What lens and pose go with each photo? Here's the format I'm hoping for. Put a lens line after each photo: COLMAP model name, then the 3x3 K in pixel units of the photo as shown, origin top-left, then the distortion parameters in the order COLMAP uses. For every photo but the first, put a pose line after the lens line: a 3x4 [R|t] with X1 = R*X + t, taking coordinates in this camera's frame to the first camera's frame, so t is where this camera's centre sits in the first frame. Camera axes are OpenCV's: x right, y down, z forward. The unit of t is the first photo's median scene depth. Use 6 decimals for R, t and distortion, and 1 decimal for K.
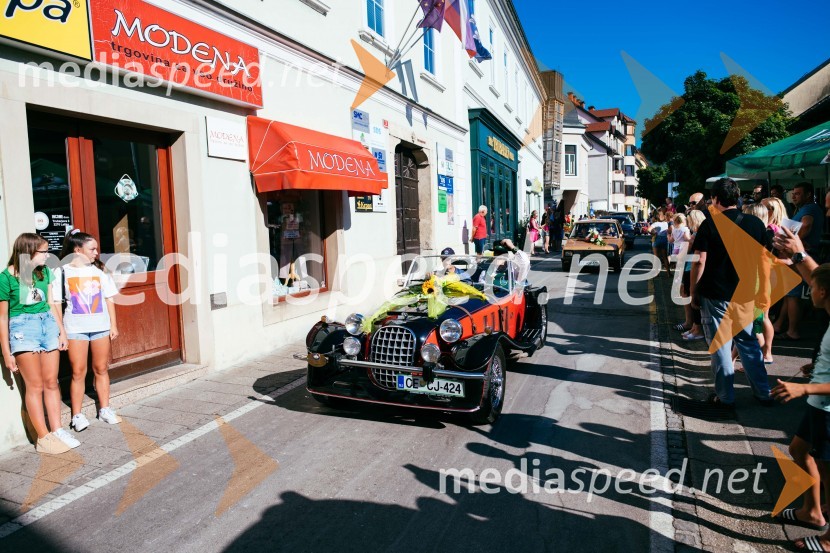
lens RADIAL K [[622.6, 0, 408.4], [0, 622.6, 274.3], [0, 0, 1]] dist [-0.041781, 0.026227]
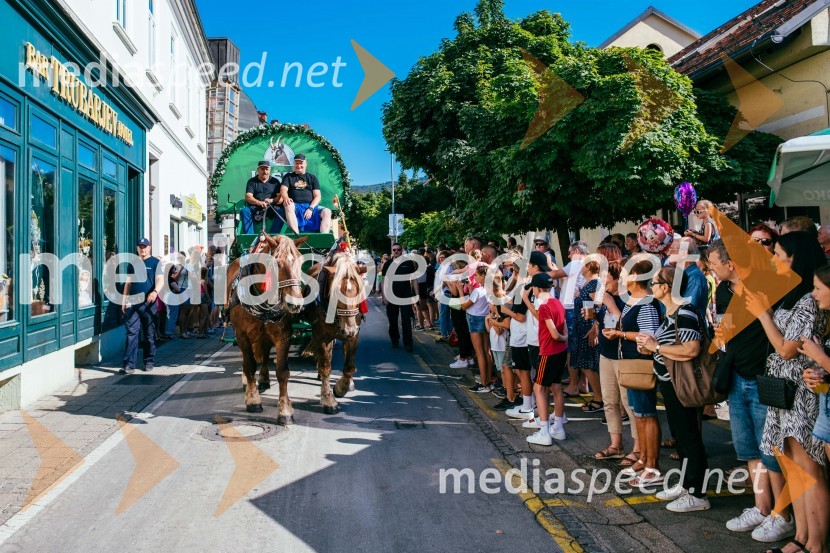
lens RADIAL K [[689.6, 0, 348.5], [0, 689.6, 226.5], [0, 0, 1]] dist [-0.015251, 0.000514]
pose [[0.921555, 0.030960, 0.387010, 0.140243], [0.022548, 0.990865, -0.132958, -0.057463], [-0.387592, 0.131254, 0.912439, 0.545734]]
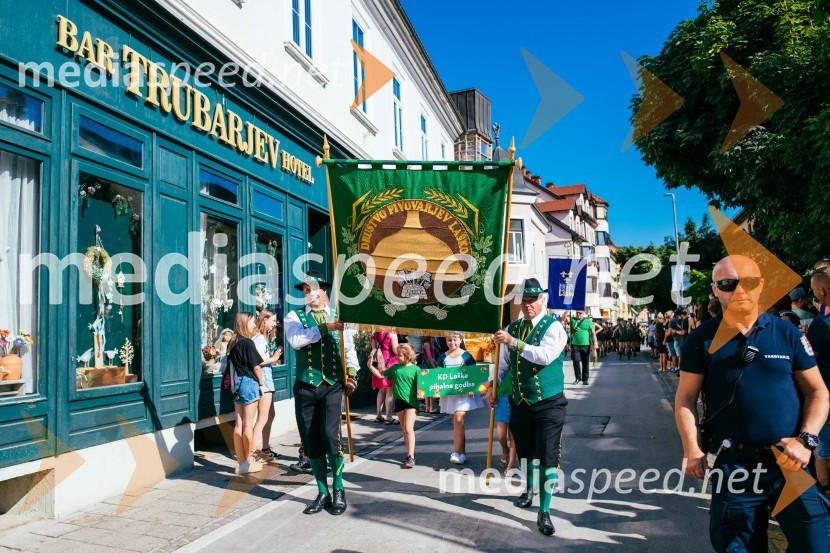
lens RADIAL K [[630.9, 0, 379.4], [0, 630.9, 284.1], [0, 0, 1]] dist [-0.033739, 0.013265]
pose [[0.999992, -0.003288, -0.002215, 0.246635], [0.002898, 0.987536, -0.157365, -0.064094], [0.002705, 0.157357, 0.987538, 0.706884]]
